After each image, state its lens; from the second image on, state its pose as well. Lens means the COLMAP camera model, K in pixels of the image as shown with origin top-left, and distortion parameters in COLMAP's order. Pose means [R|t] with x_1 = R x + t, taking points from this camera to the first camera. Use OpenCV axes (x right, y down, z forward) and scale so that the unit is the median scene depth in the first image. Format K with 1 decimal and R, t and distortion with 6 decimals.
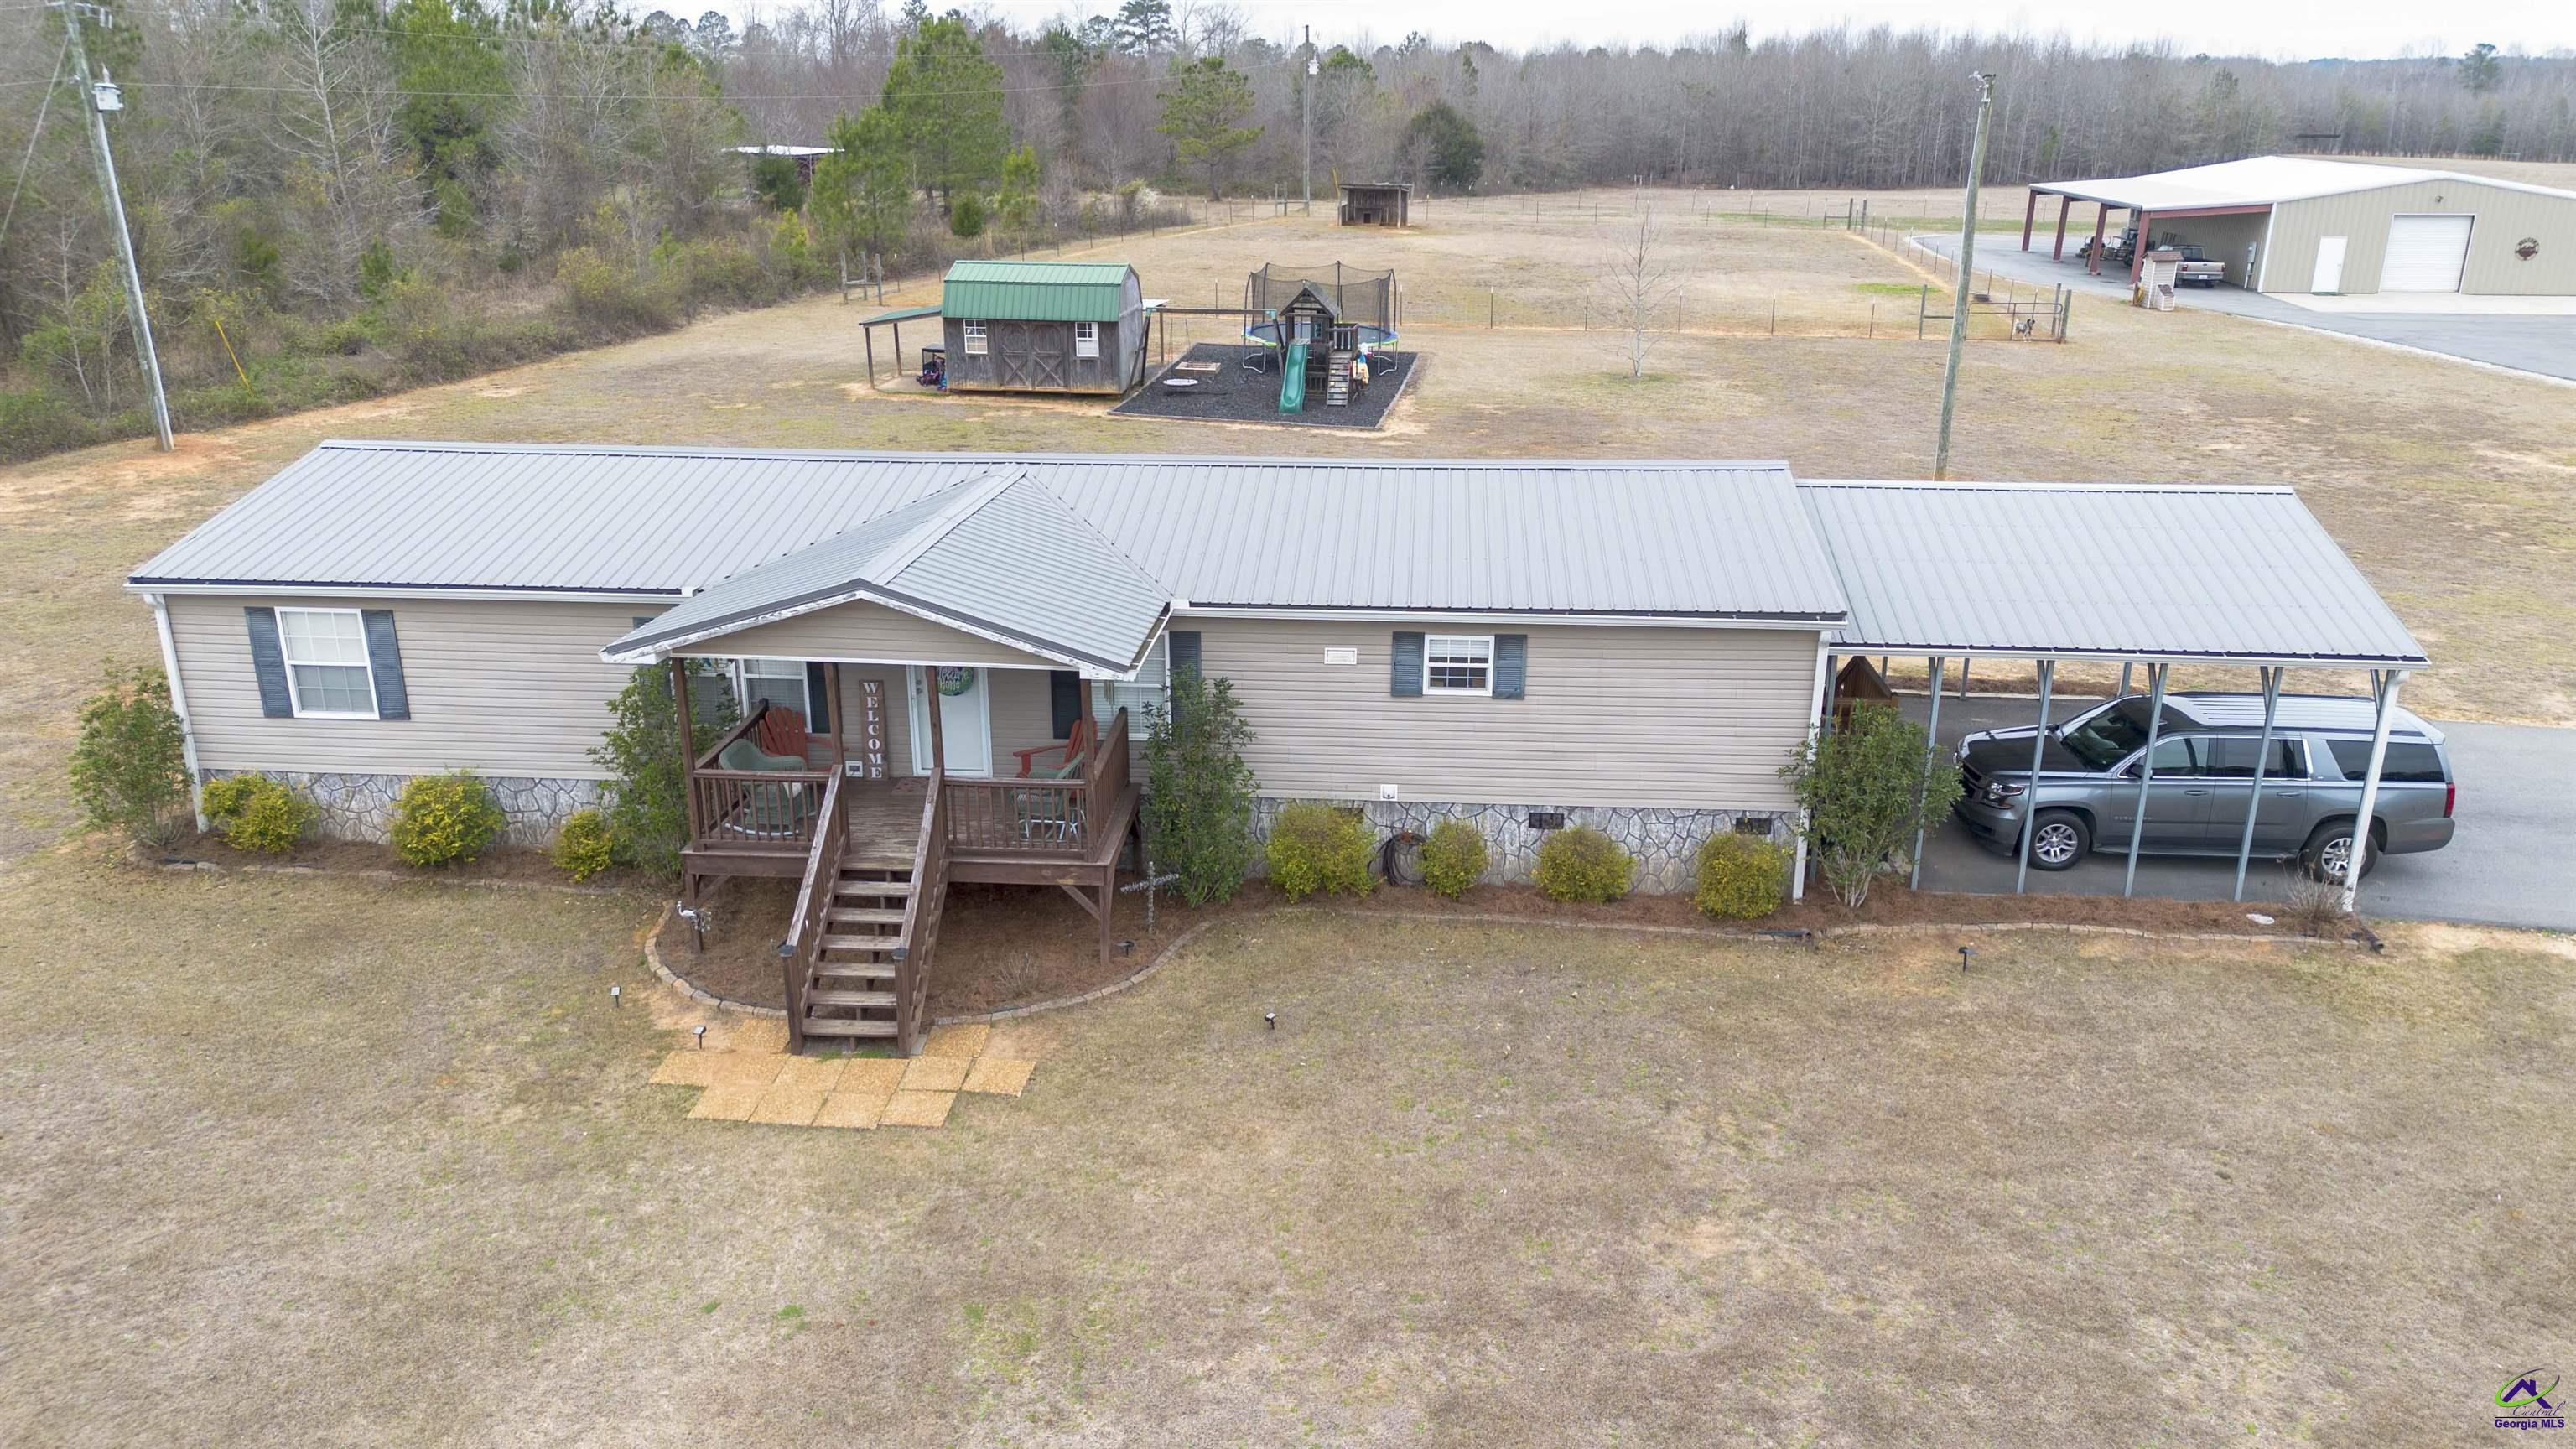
lens RADIAL K [[1805.9, 0, 1301.7], [0, 1805.9, 727.7], [0, 0, 1]] dist [0.062664, -0.046175]
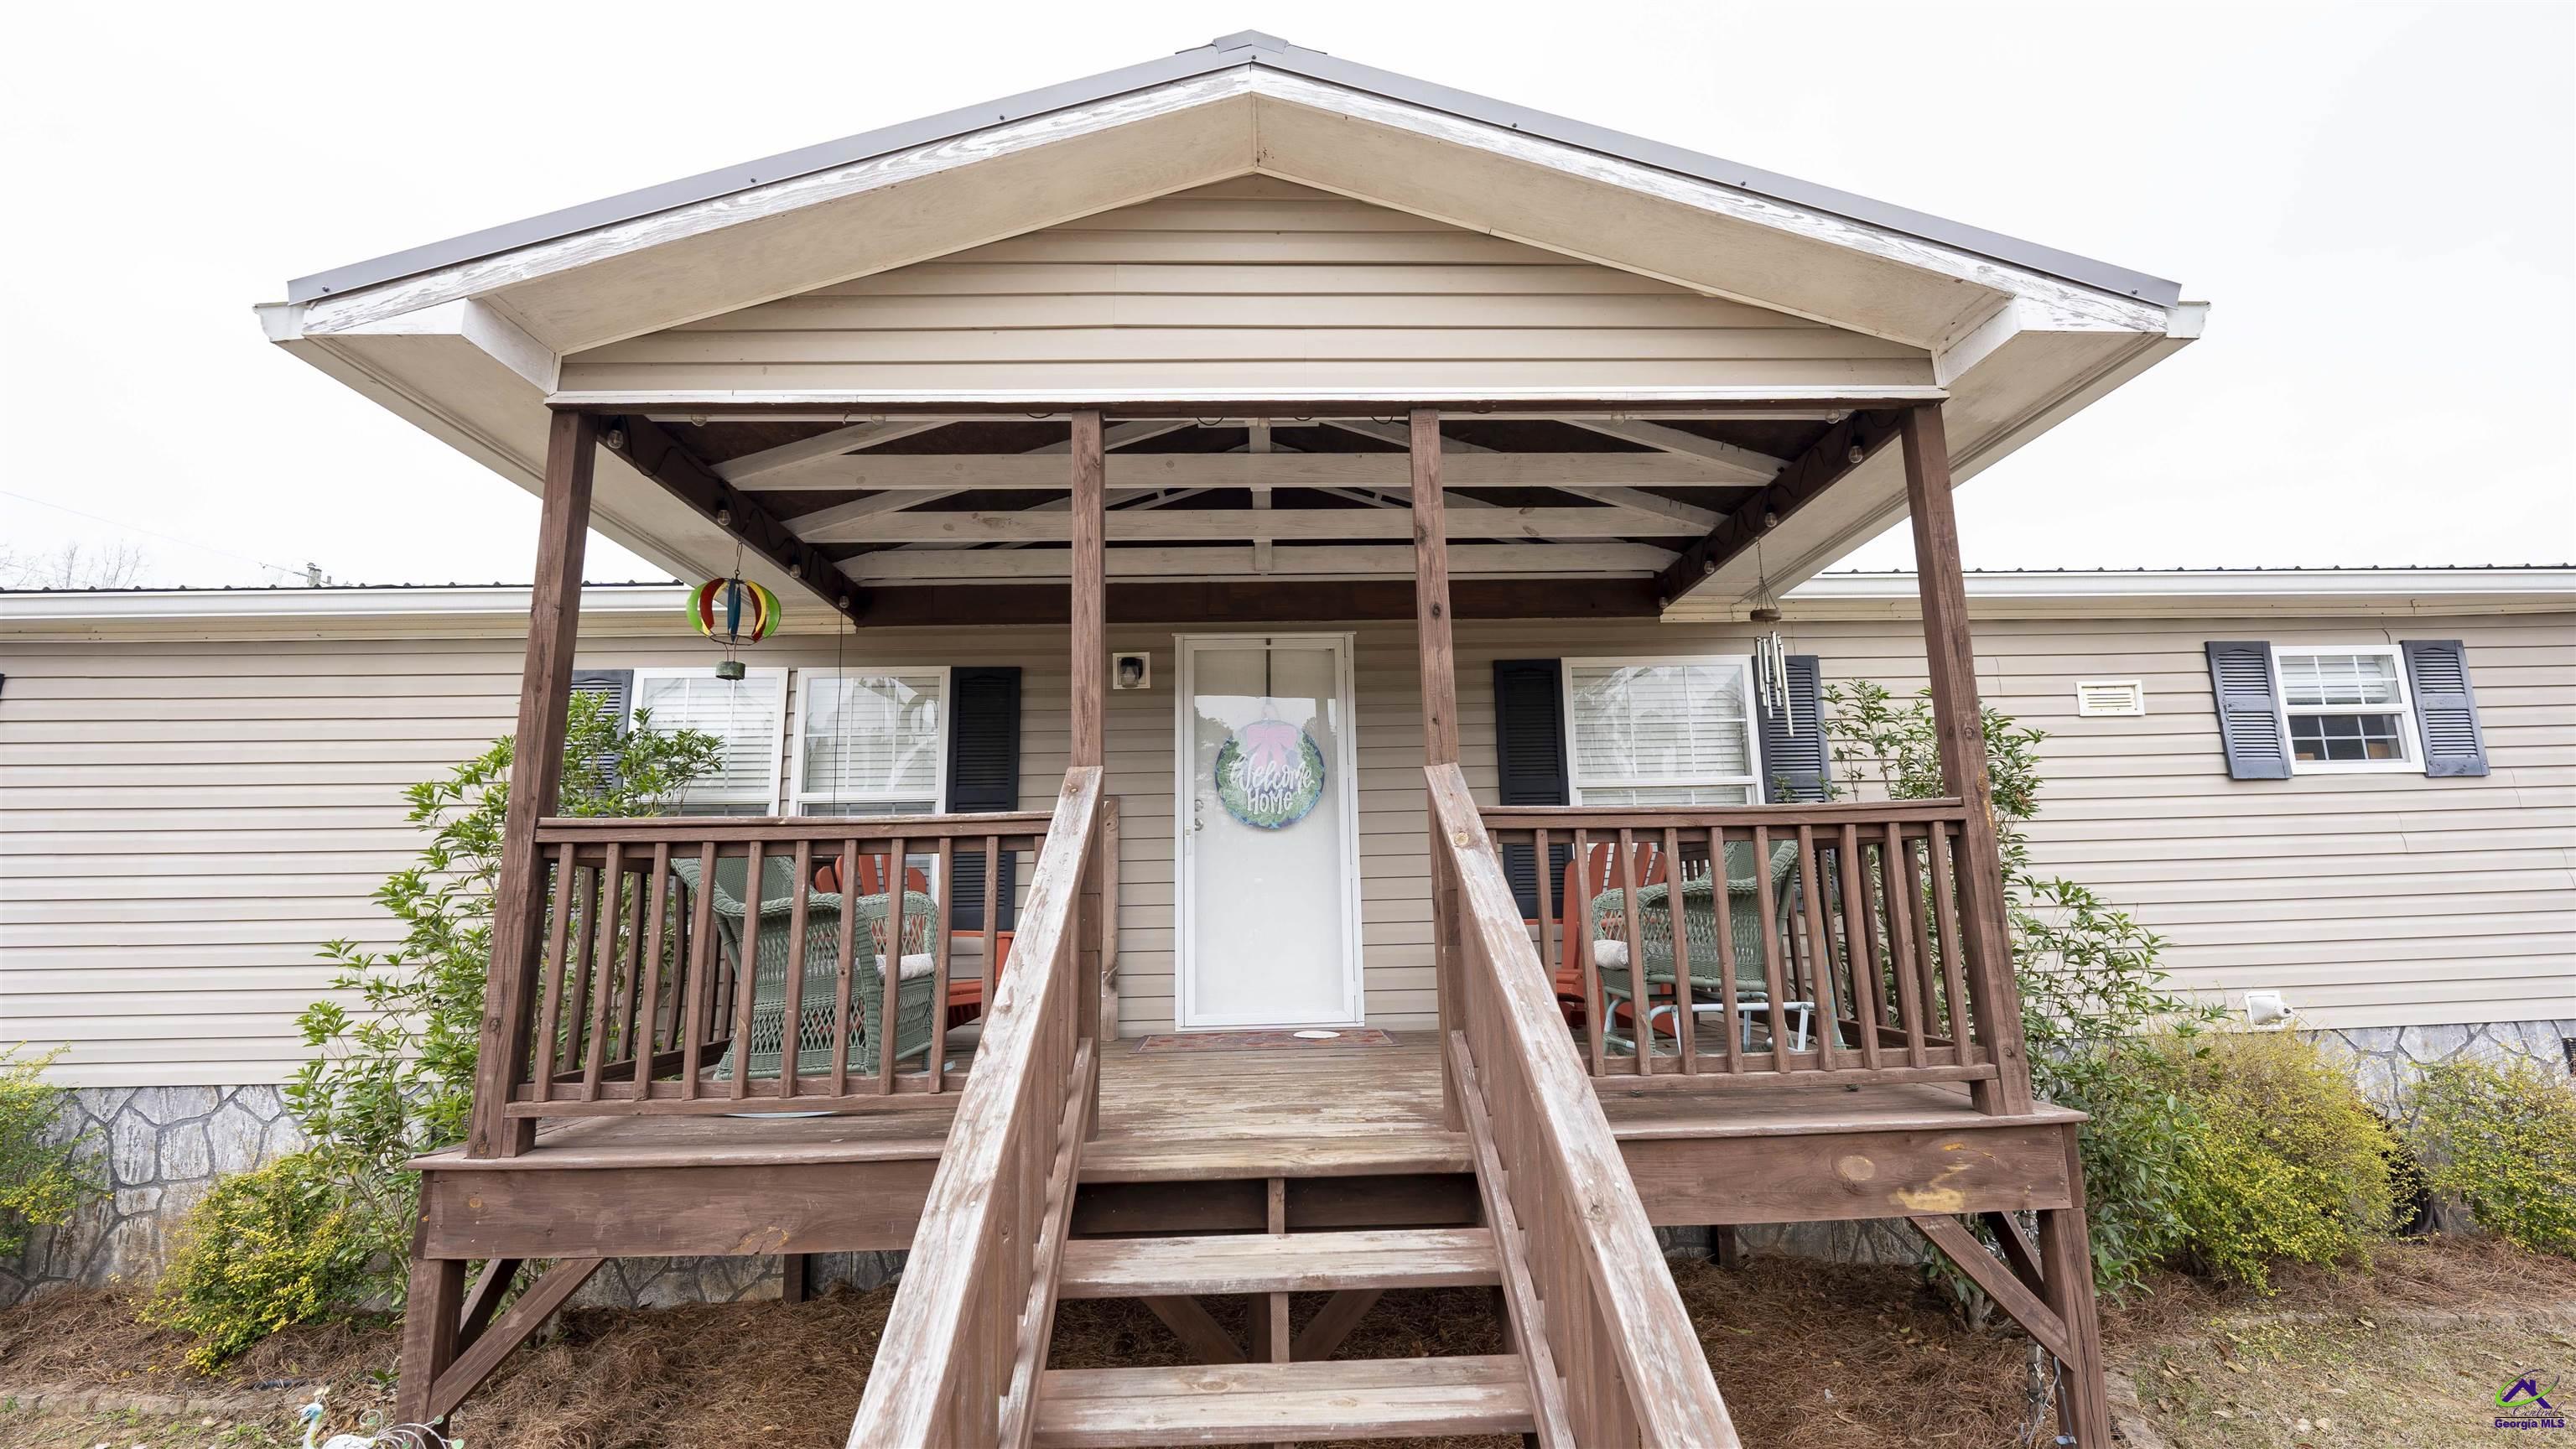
lens RADIAL K [[1046.6, 0, 1298.5], [0, 1046.6, 714.8], [0, 0, 1]] dist [-0.006549, -0.001853]
pose [[0.994025, -0.004003, 0.109078, -0.216661], [0.056540, 0.873689, -0.483188, 0.083076], [-0.093366, 0.486469, 0.868695, 0.765616]]
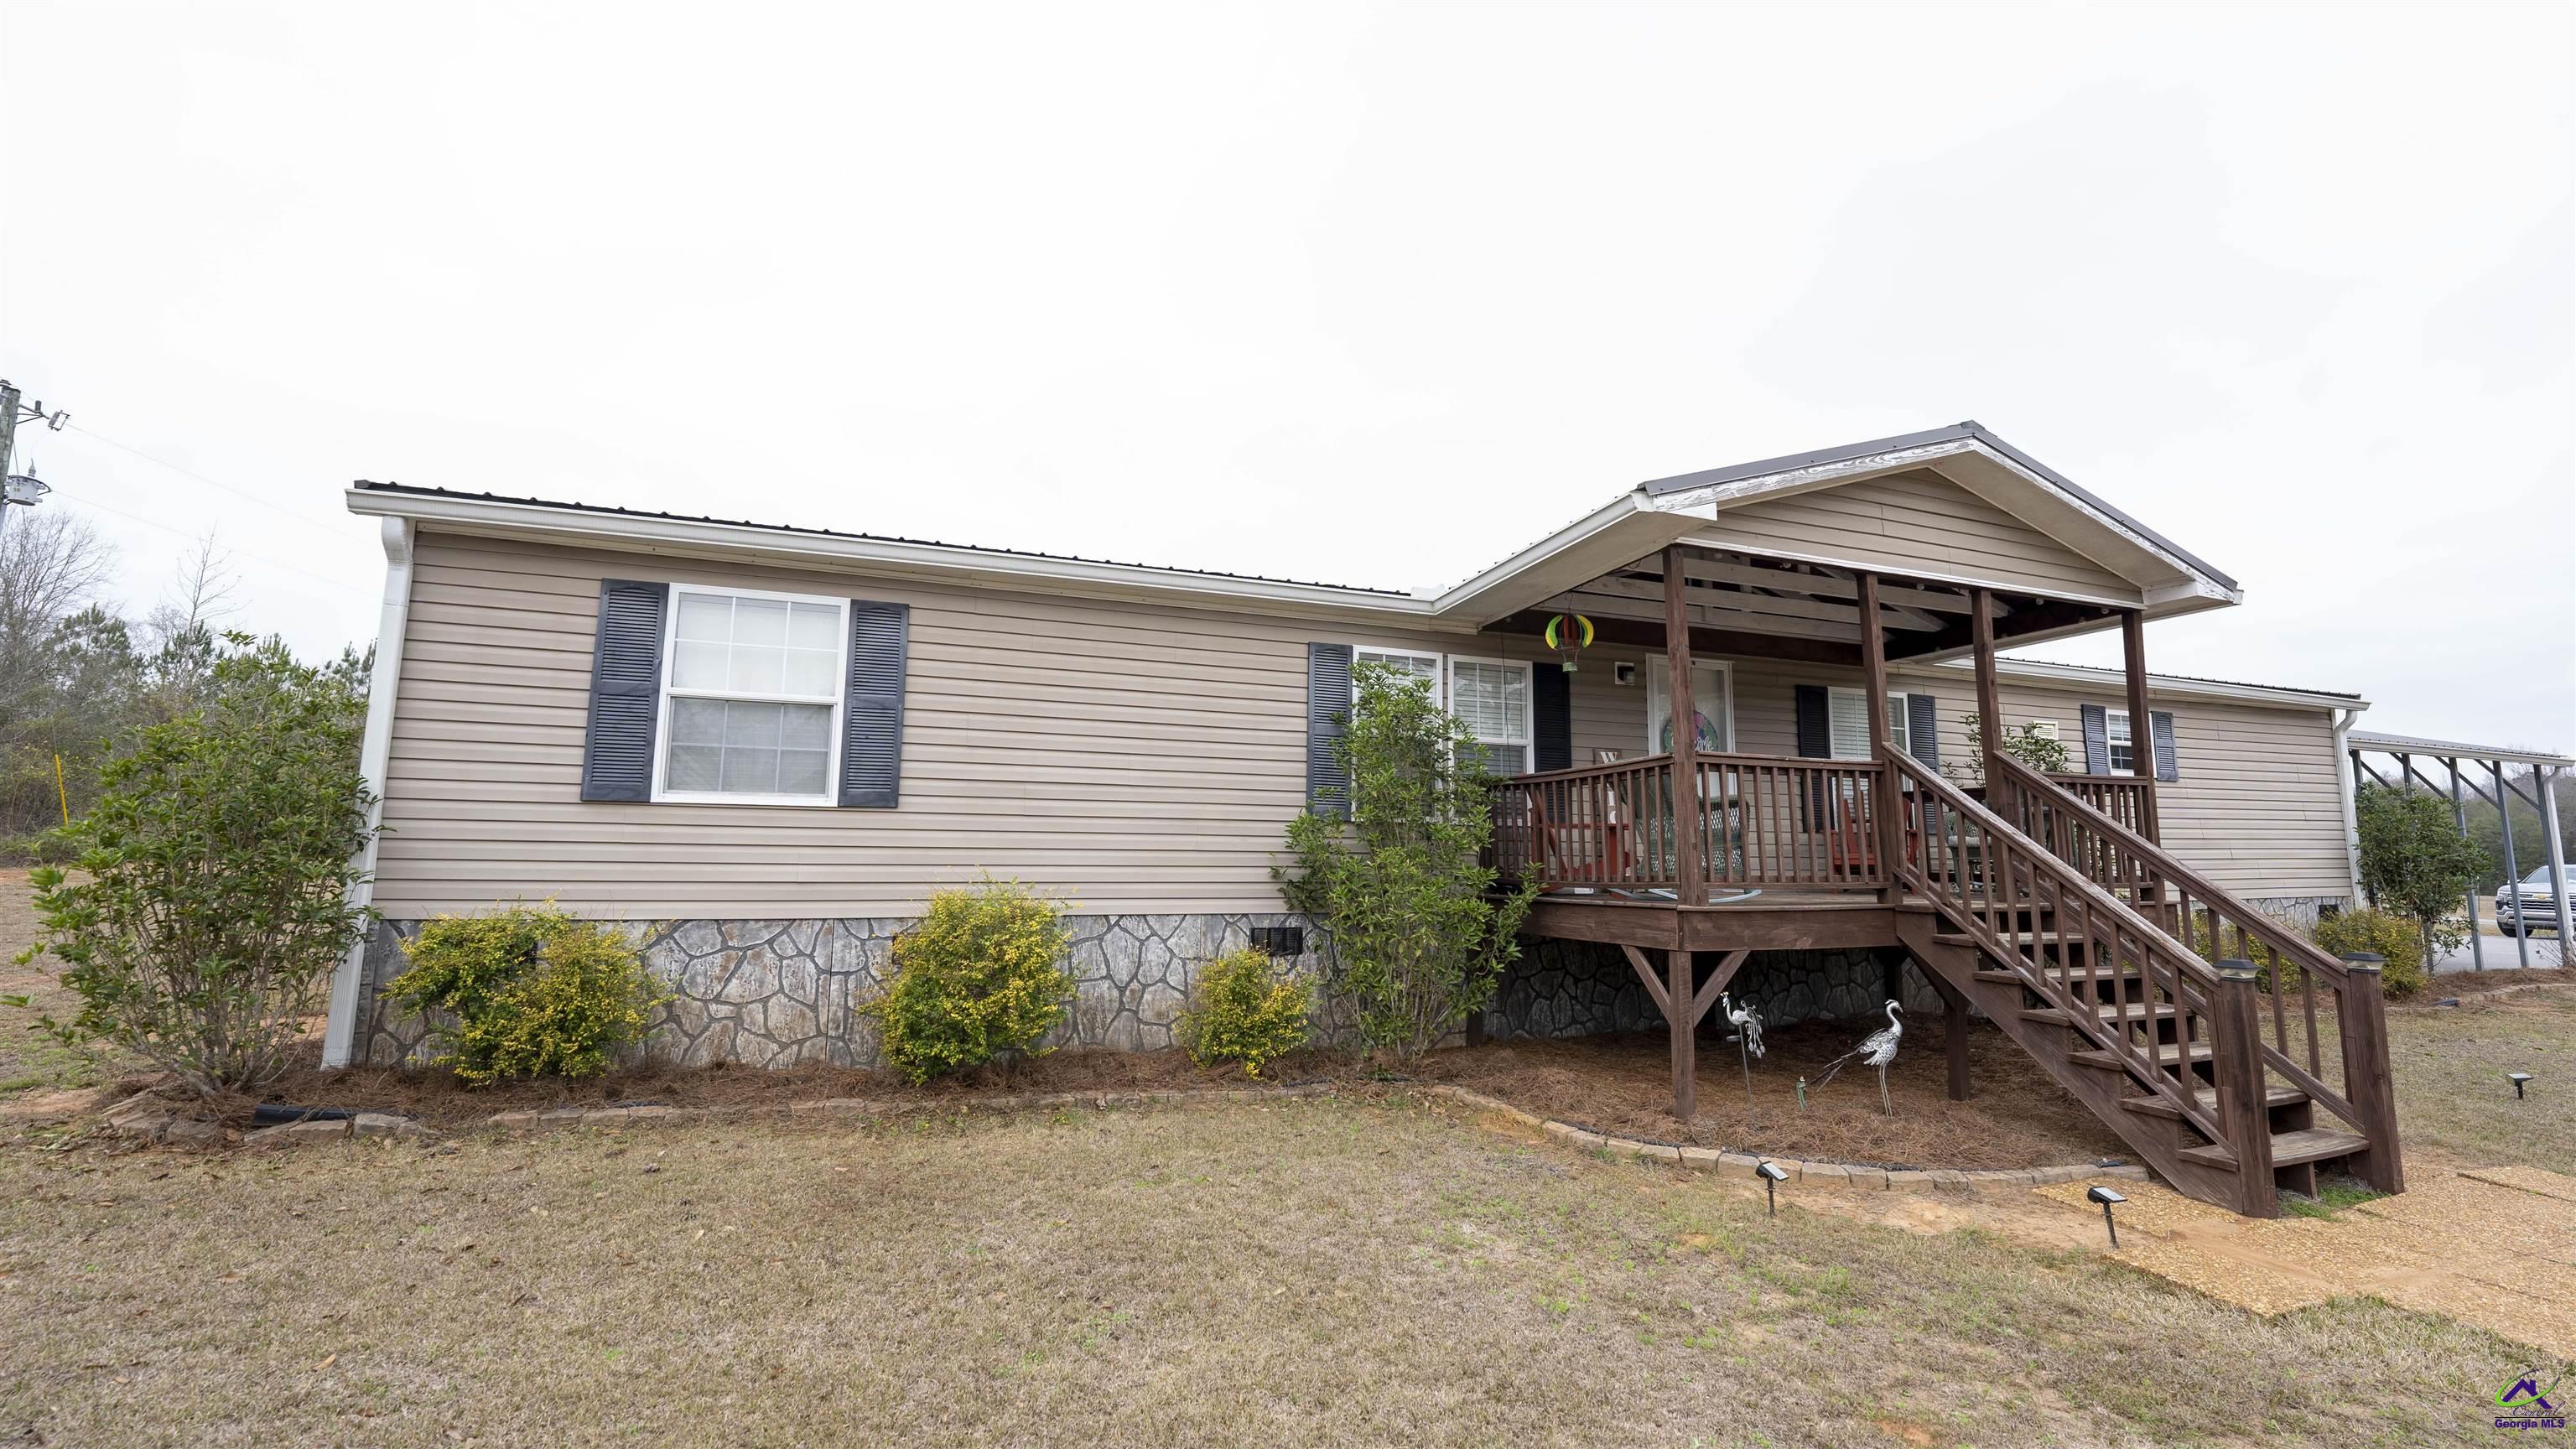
lens RADIAL K [[1046.6, 0, 1307.1], [0, 1046.6, 715.8], [0, 0, 1]] dist [-0.006549, -0.001853]
pose [[0.905484, 0.061390, 0.419916, -0.524809], [0.132163, 0.899483, -0.416490, 0.120604], [-0.403275, 0.432622, 0.806354, 0.707299]]
